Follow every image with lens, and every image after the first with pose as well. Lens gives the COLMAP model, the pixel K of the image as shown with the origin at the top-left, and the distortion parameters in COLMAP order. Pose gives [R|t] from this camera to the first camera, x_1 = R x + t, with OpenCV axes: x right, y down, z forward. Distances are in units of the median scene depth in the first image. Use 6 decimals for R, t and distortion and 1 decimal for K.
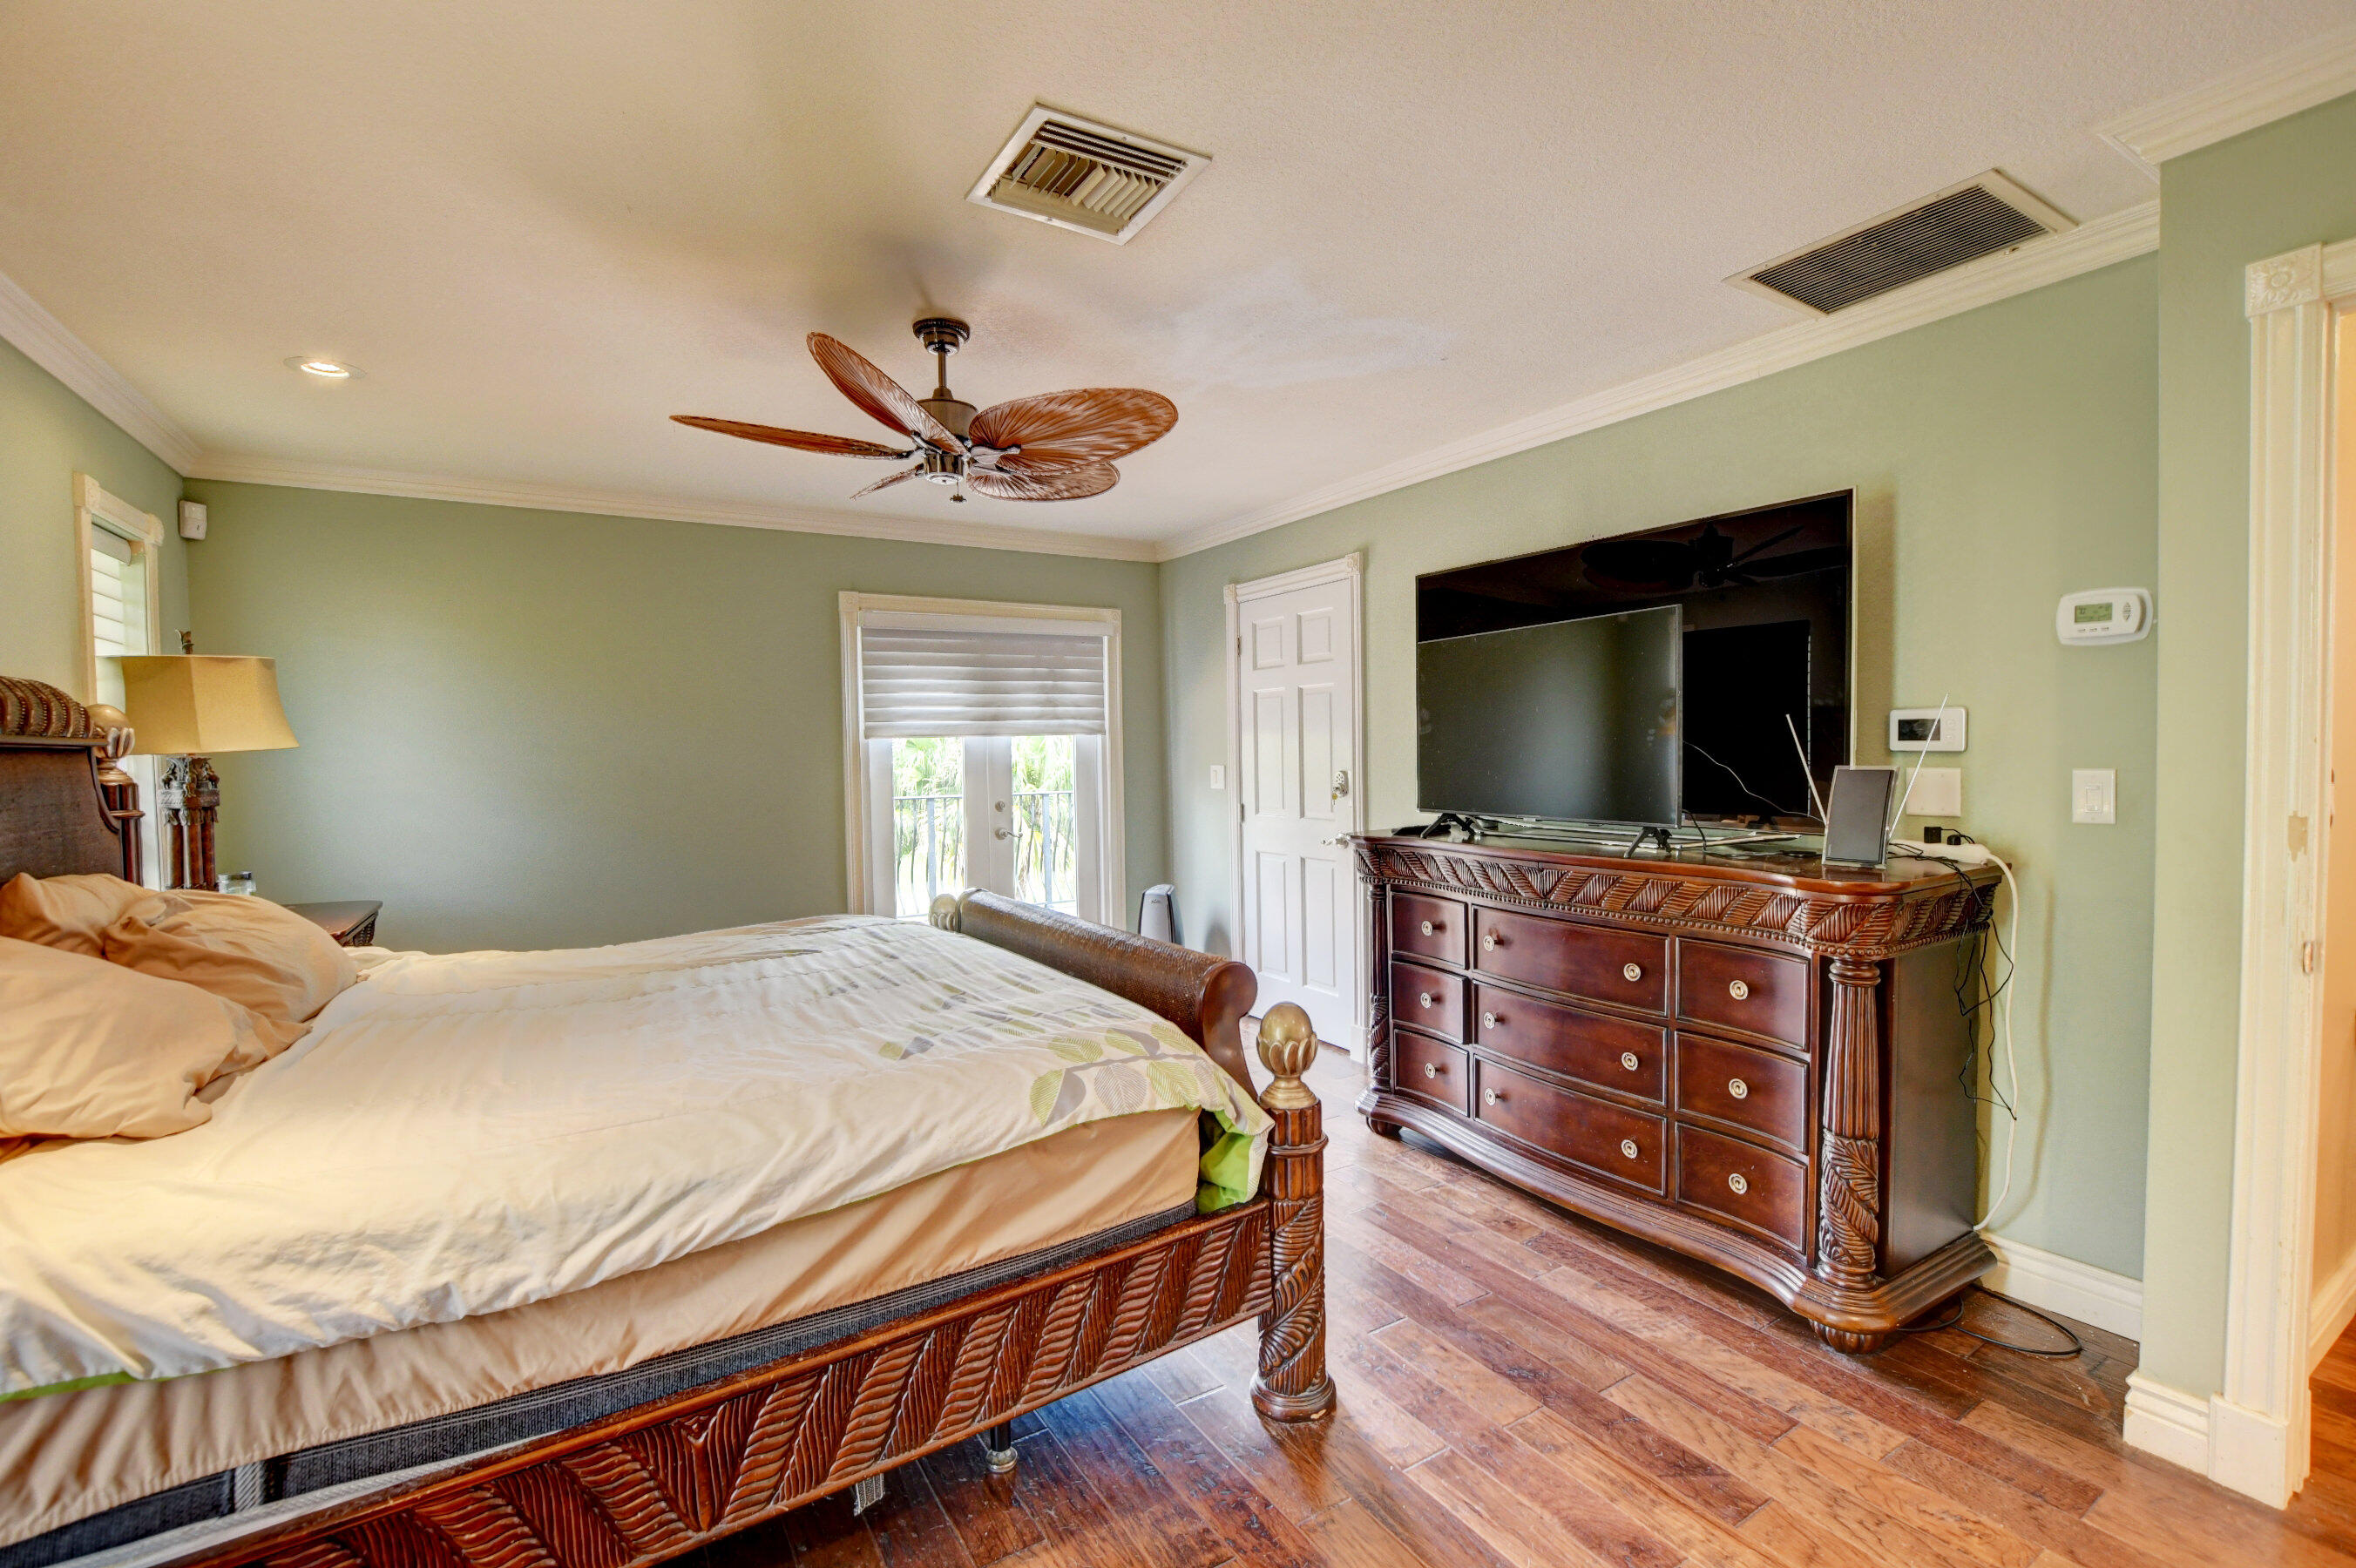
lens RADIAL K [[1035.3, 0, 1176.9], [0, 1035.3, 792.8], [0, 0, 1]] dist [-0.033602, 0.005087]
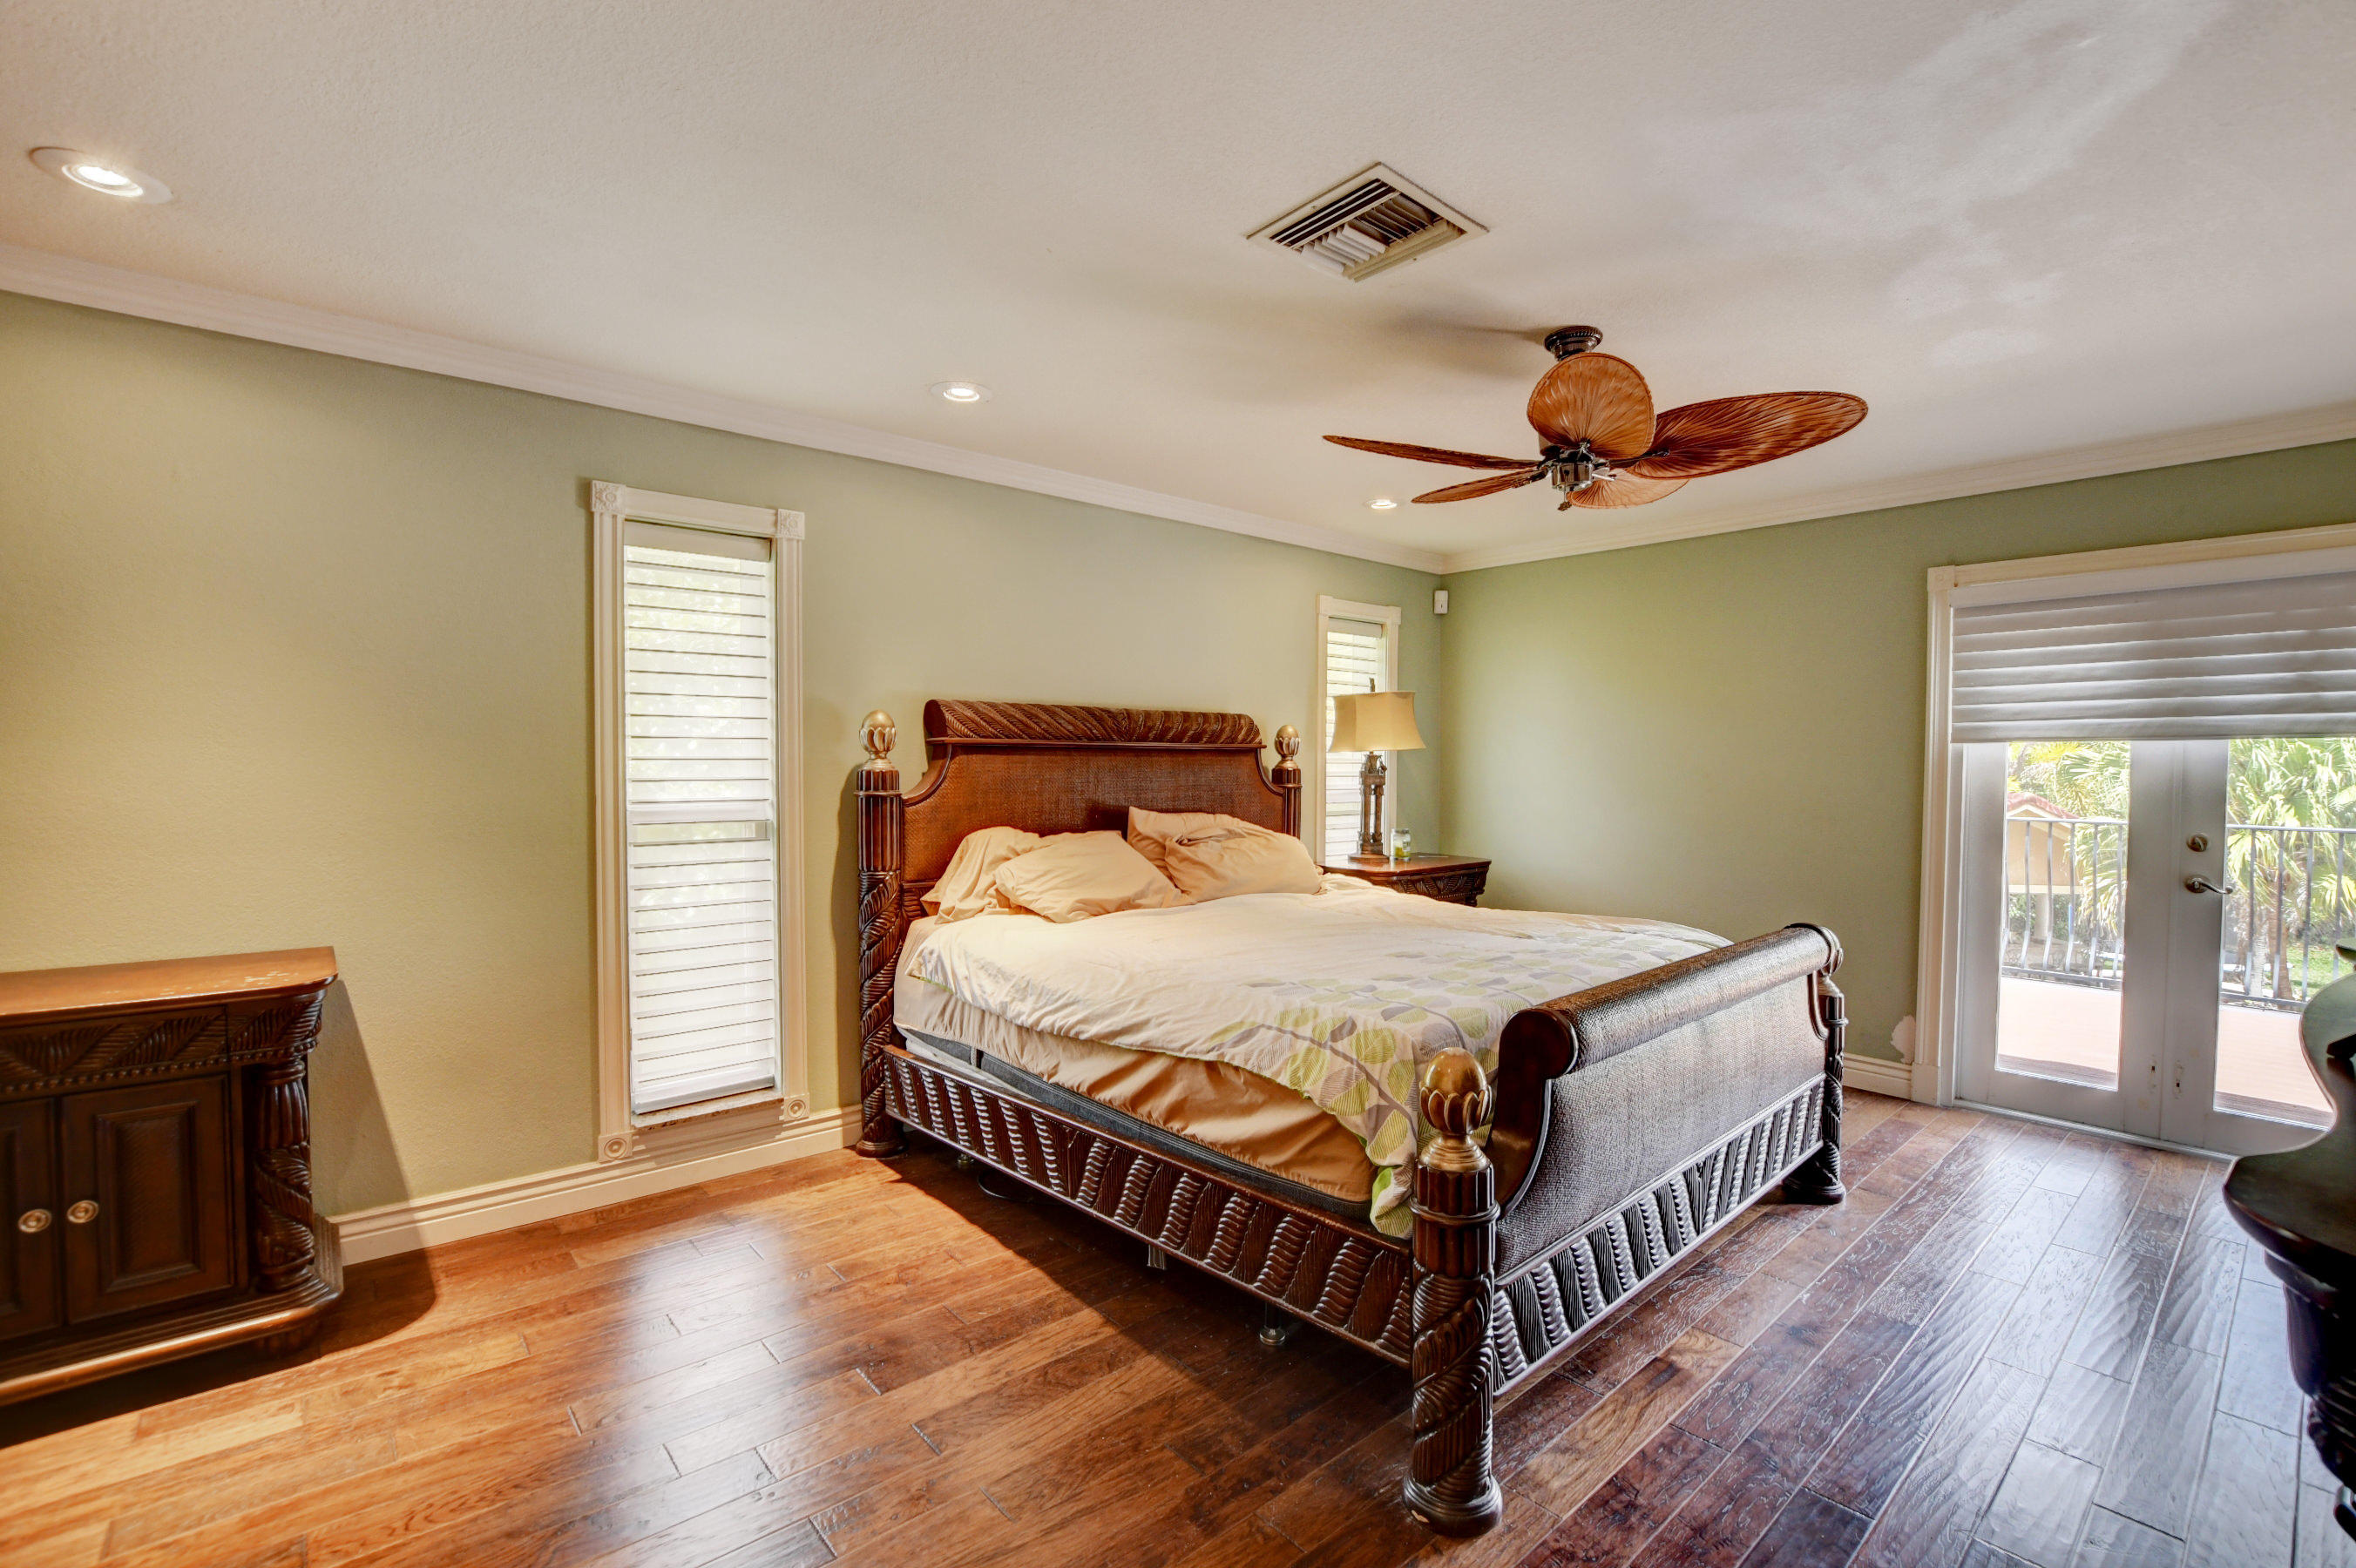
lens RADIAL K [[1035.3, 0, 1178.4], [0, 1035.3, 791.9], [0, 0, 1]] dist [-0.033602, 0.005087]
pose [[0.167539, 0.048527, -0.984670, 0.977147], [-0.048412, 0.997988, 0.040946, -0.043382], [0.984676, 0.040810, 0.169551, 0.643724]]
